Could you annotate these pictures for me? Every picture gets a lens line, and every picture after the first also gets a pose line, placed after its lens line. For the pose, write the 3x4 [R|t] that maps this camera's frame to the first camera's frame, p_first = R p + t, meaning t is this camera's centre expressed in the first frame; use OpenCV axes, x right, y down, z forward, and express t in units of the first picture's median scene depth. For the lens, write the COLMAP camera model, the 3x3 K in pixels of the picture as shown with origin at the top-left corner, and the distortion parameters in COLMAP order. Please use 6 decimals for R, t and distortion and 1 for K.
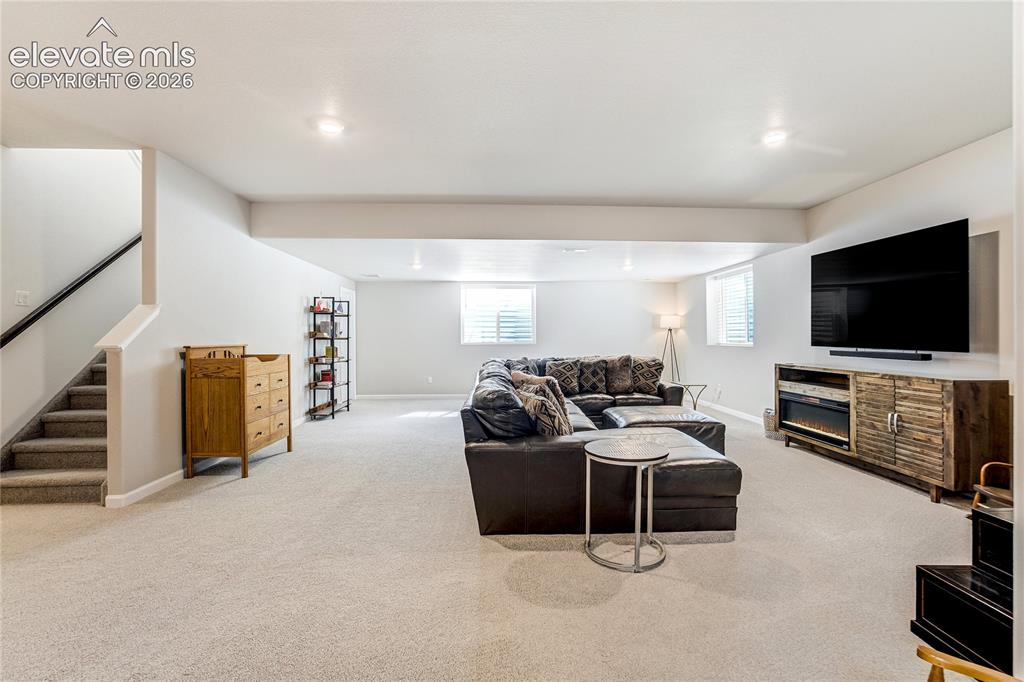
lens RADIAL K [[474.9, 0, 514.6], [0, 474.9, 331.8], [0, 0, 1]] dist [0.000194, 0.000117]
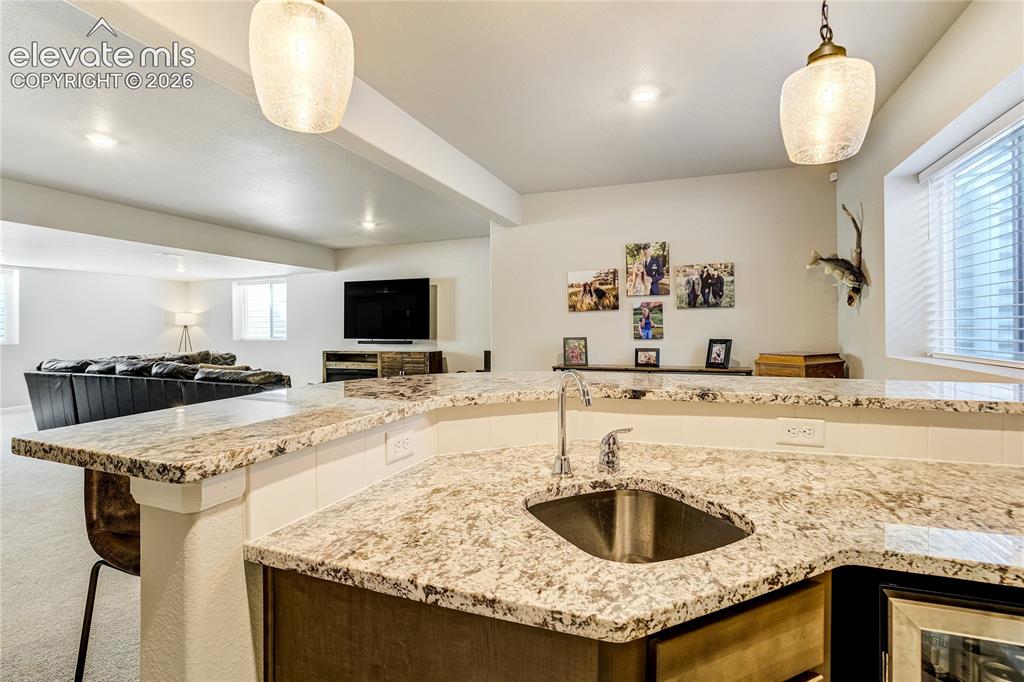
lens RADIAL K [[474.9, 0, 514.6], [0, 474.9, 331.8], [0, 0, 1]] dist [0.000194, 0.000117]
pose [[0.387393, -0.007264, 0.921886, -0.659563], [-0.002439, 0.999957, 0.008904, -0.008577], [-0.921911, -0.005698, 0.387359, -0.152645]]
